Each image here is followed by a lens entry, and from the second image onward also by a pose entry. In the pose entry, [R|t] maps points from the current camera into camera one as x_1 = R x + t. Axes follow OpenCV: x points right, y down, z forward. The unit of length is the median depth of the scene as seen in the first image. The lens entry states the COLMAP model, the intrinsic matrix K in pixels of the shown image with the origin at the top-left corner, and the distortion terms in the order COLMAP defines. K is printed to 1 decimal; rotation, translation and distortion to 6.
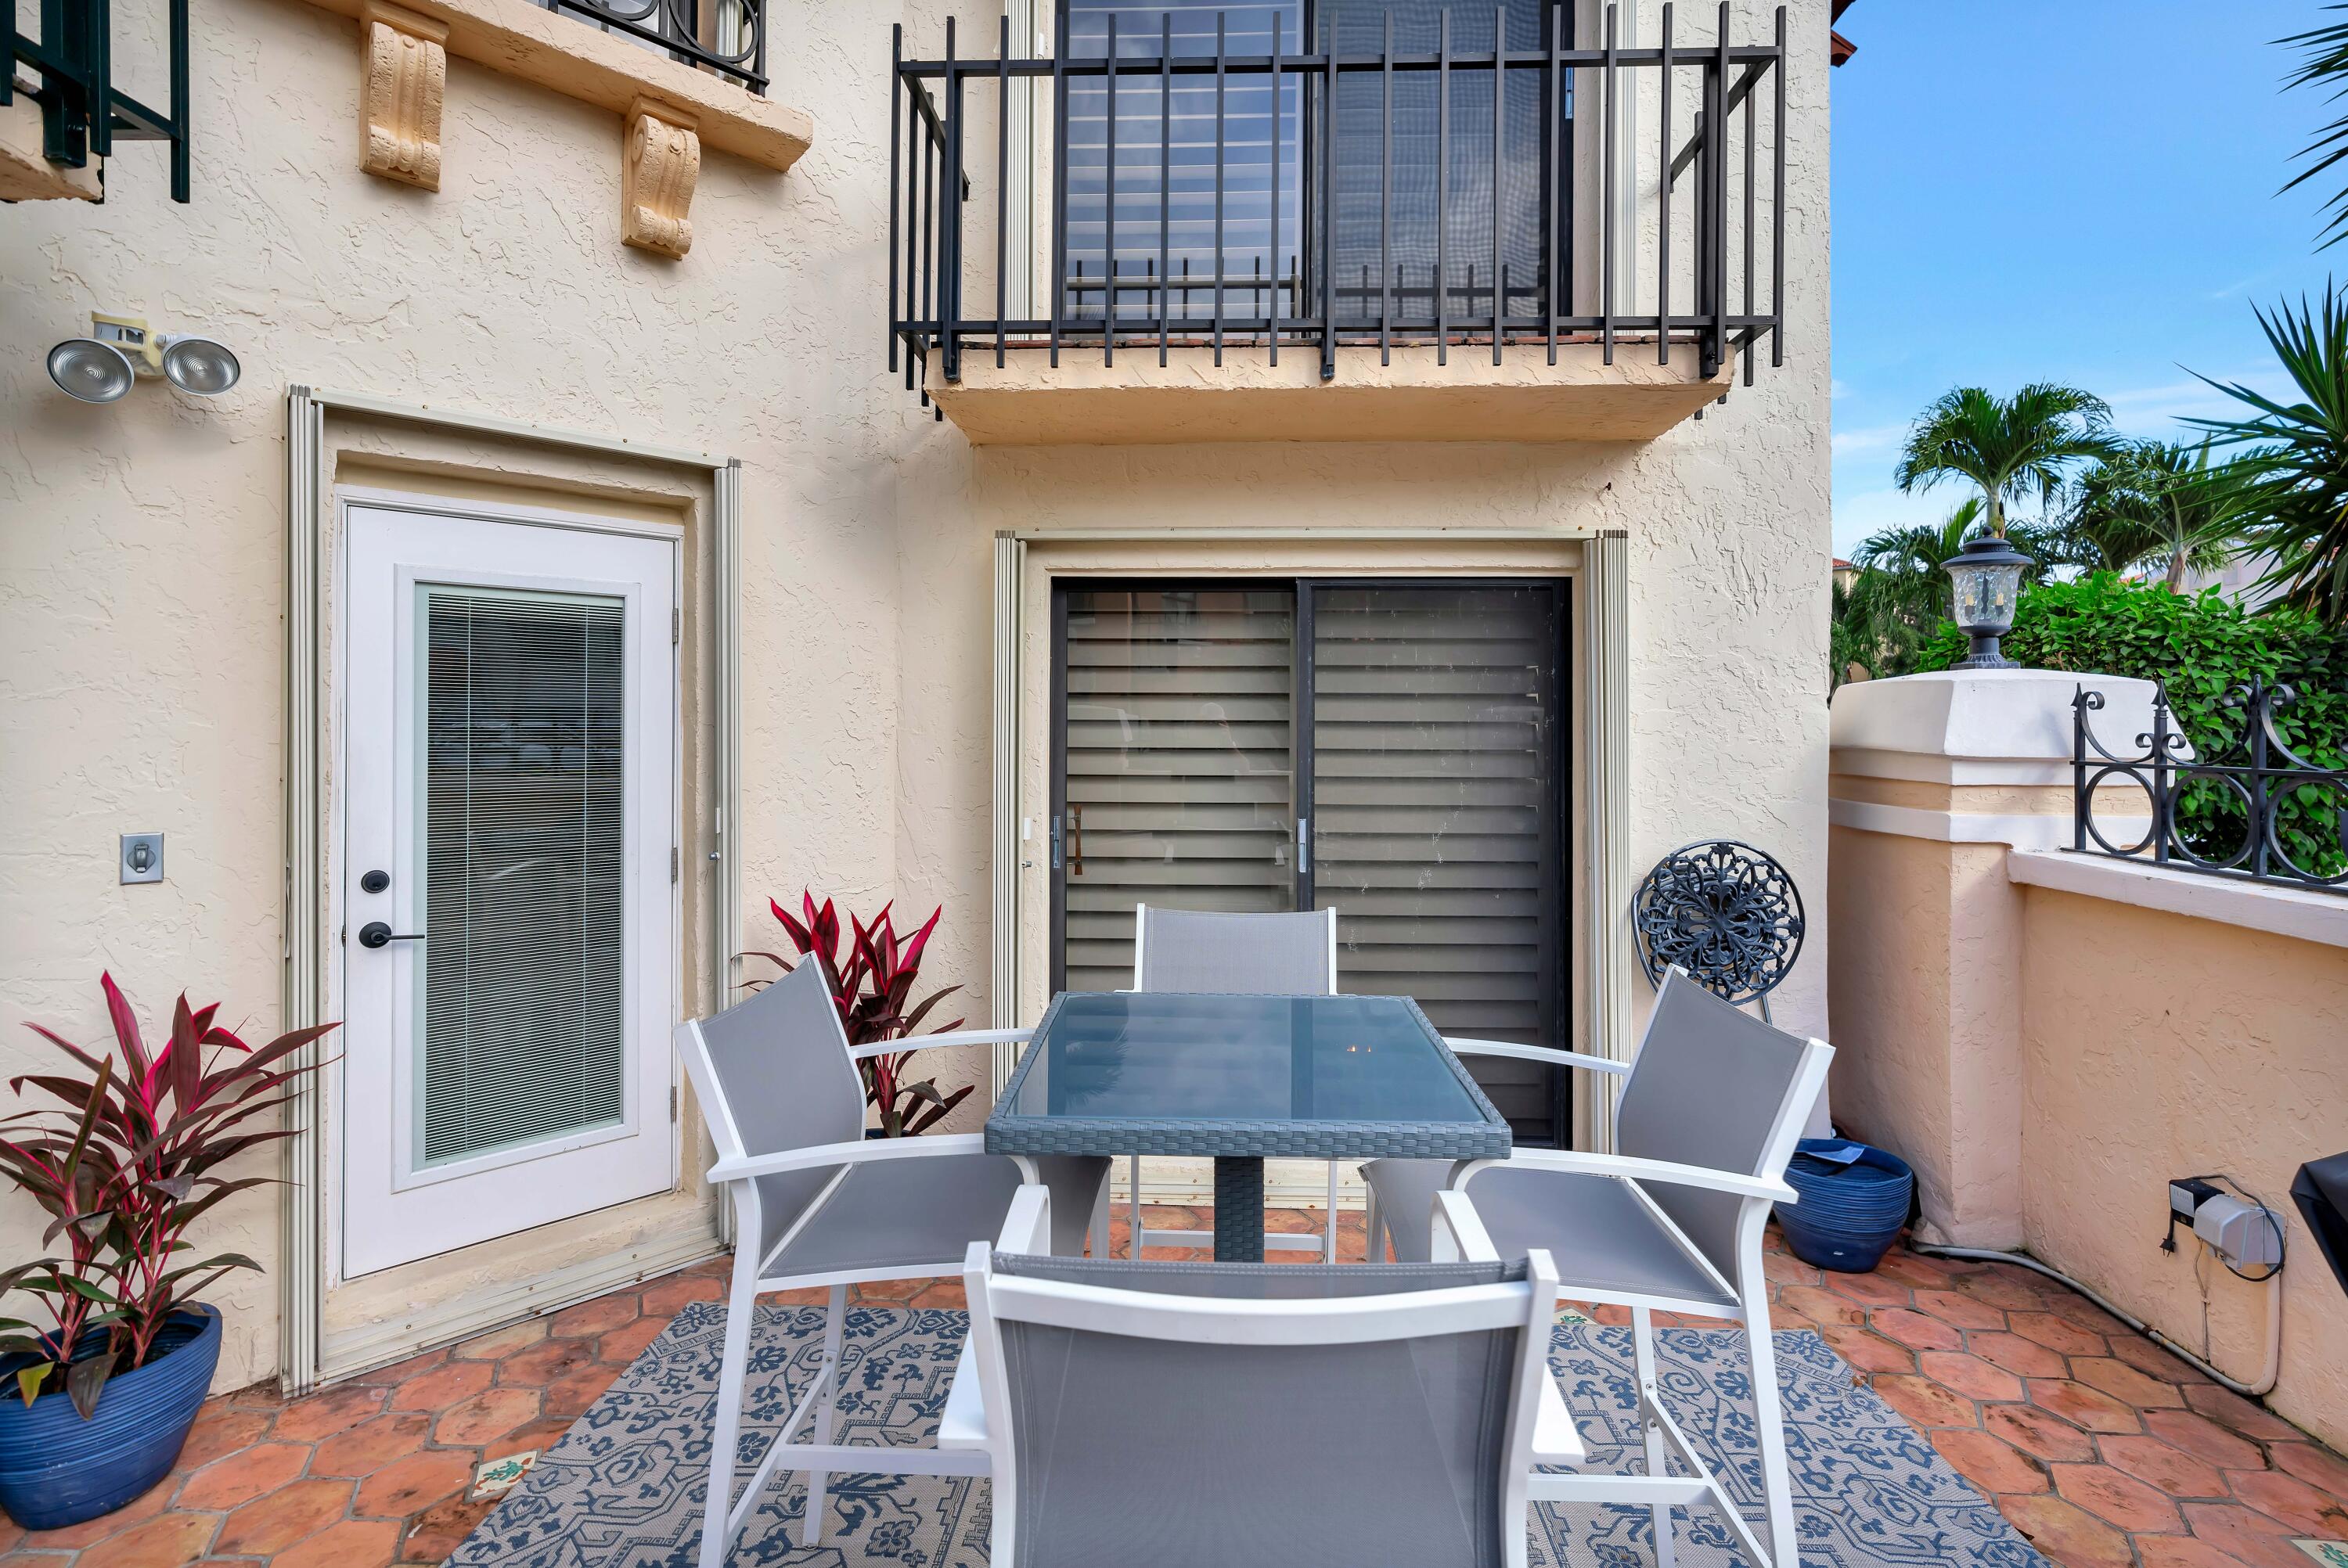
lens RADIAL K [[1056.3, 0, 1184.5], [0, 1056.3, 735.3], [0, 0, 1]] dist [-0.009172, 0.000776]
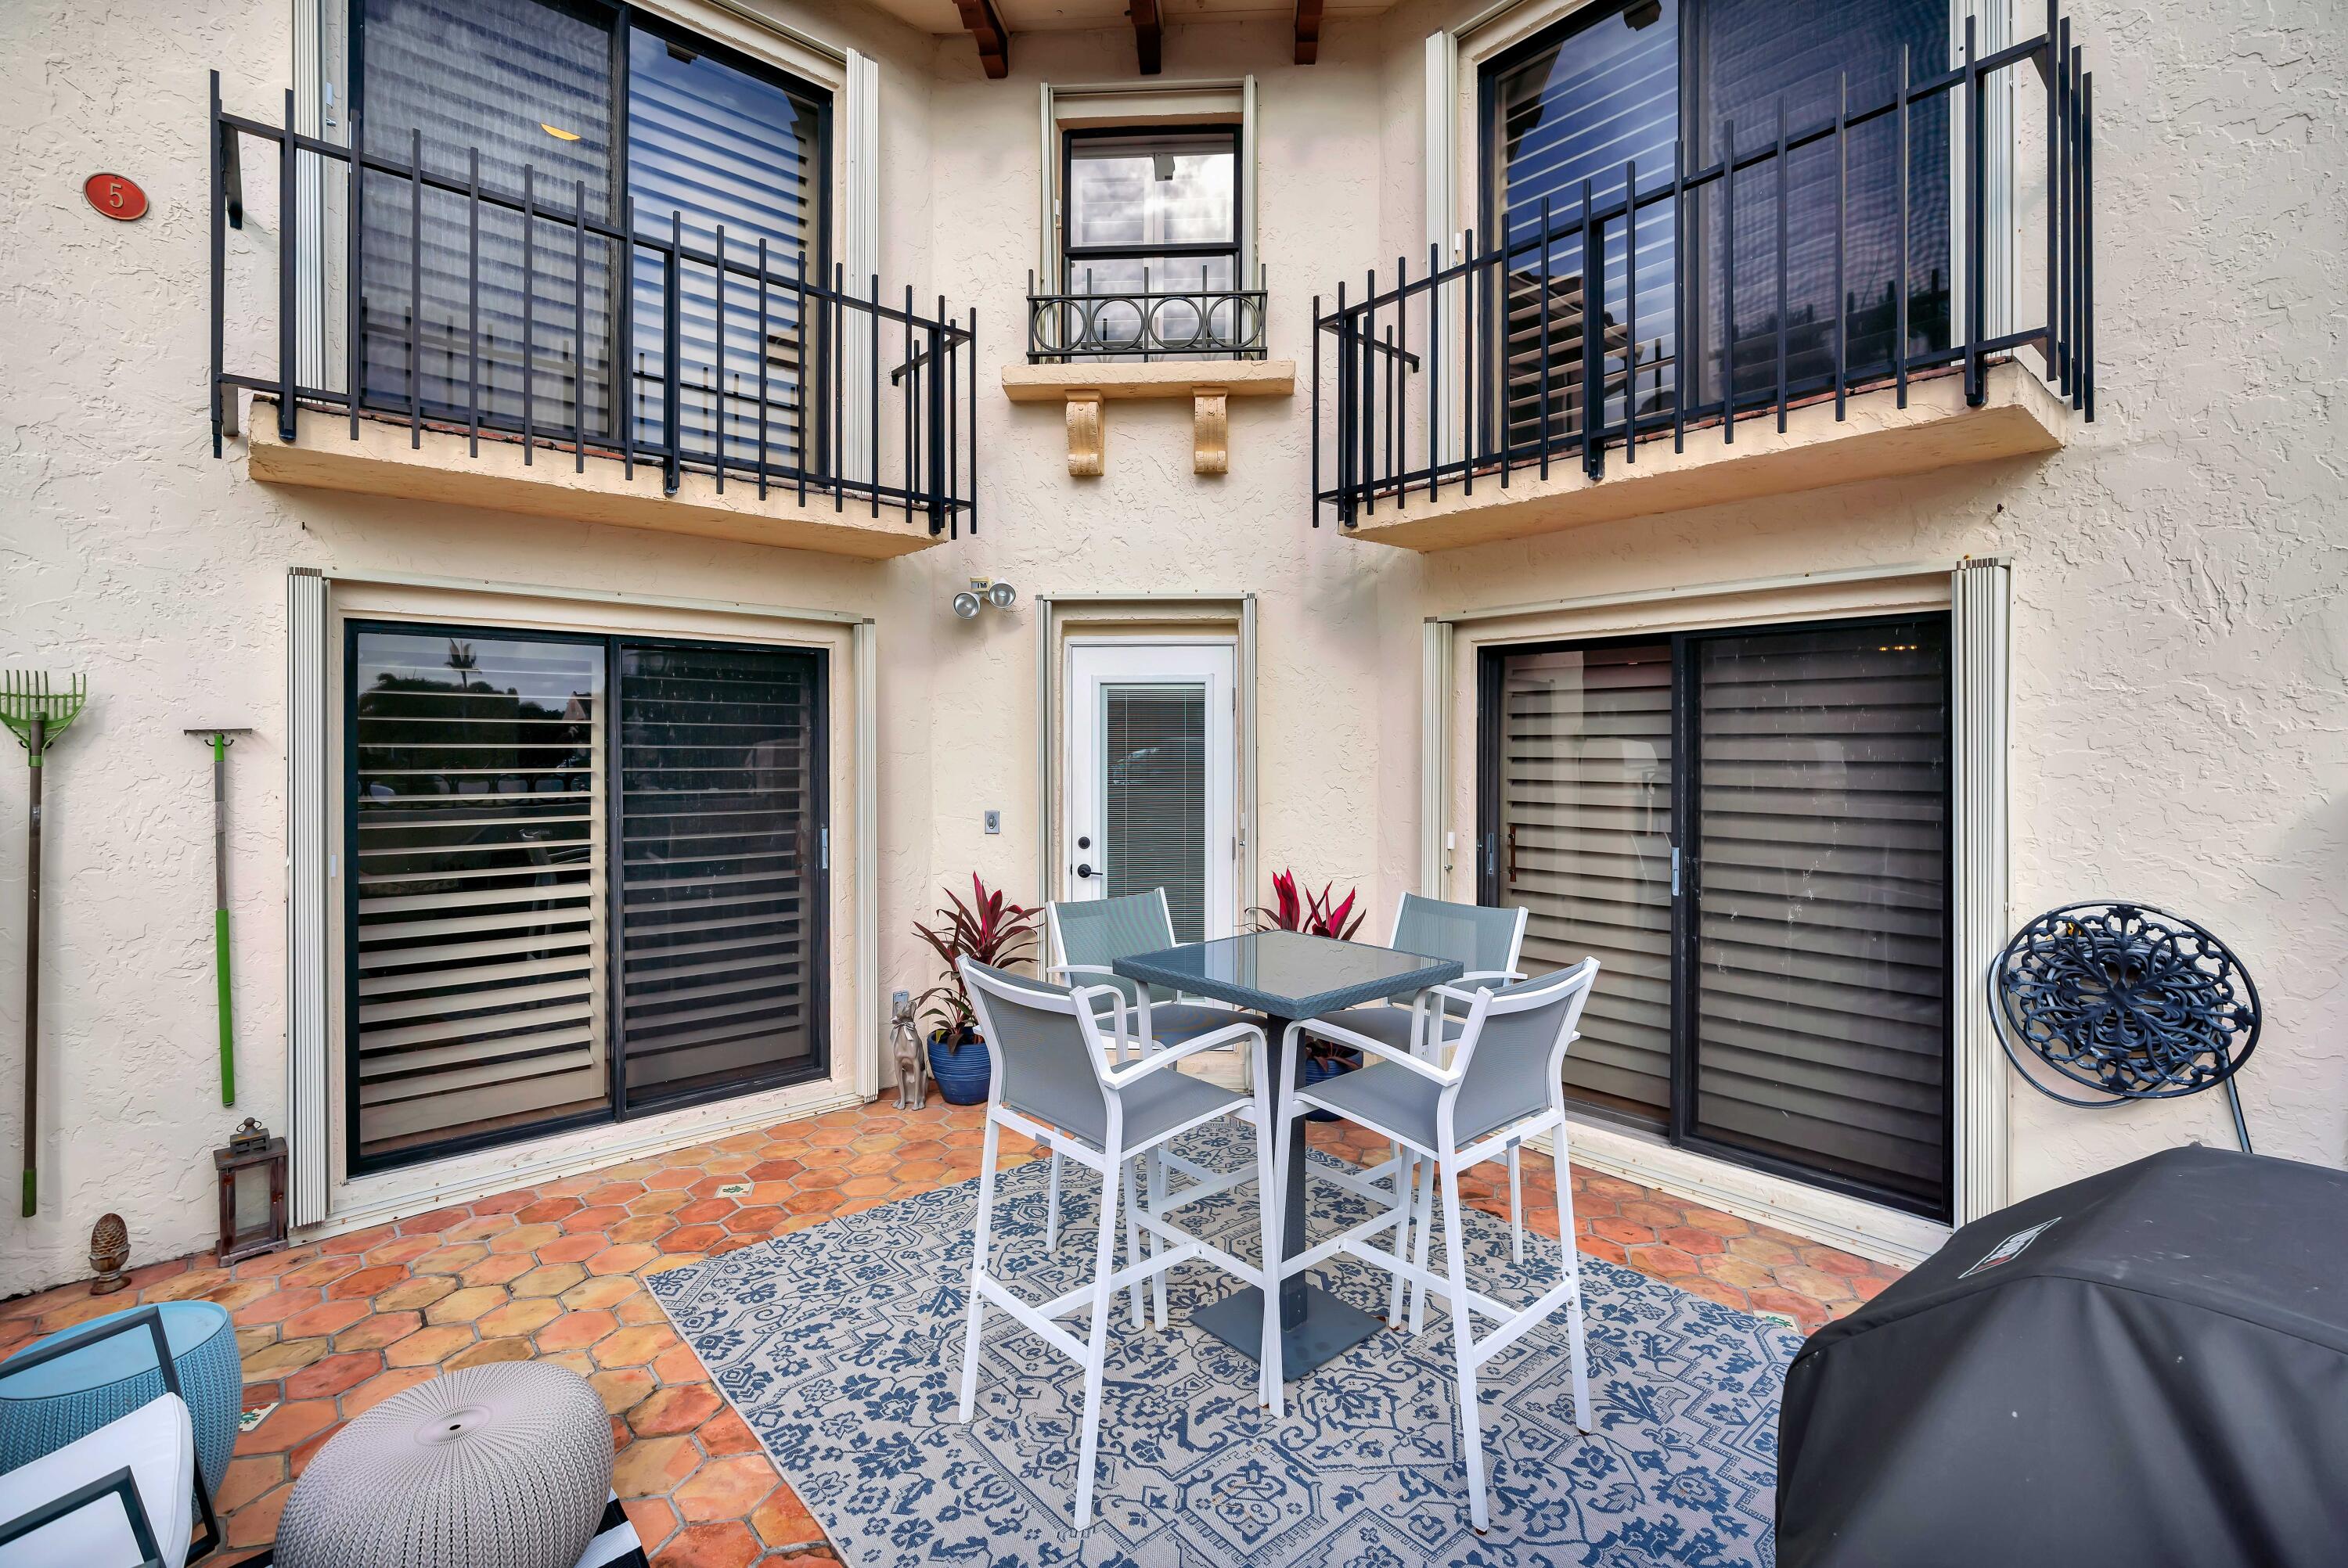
lens RADIAL K [[1055.3, 0, 1212.8], [0, 1055.3, 761.1], [0, 0, 1]] dist [-0.007869, 0.000242]
pose [[0.701915, 0.008543, -0.712209, 0.627312], [-0.005841, 0.999963, 0.006238, -0.018265], [0.712237, -0.000218, 0.701939, -0.145549]]
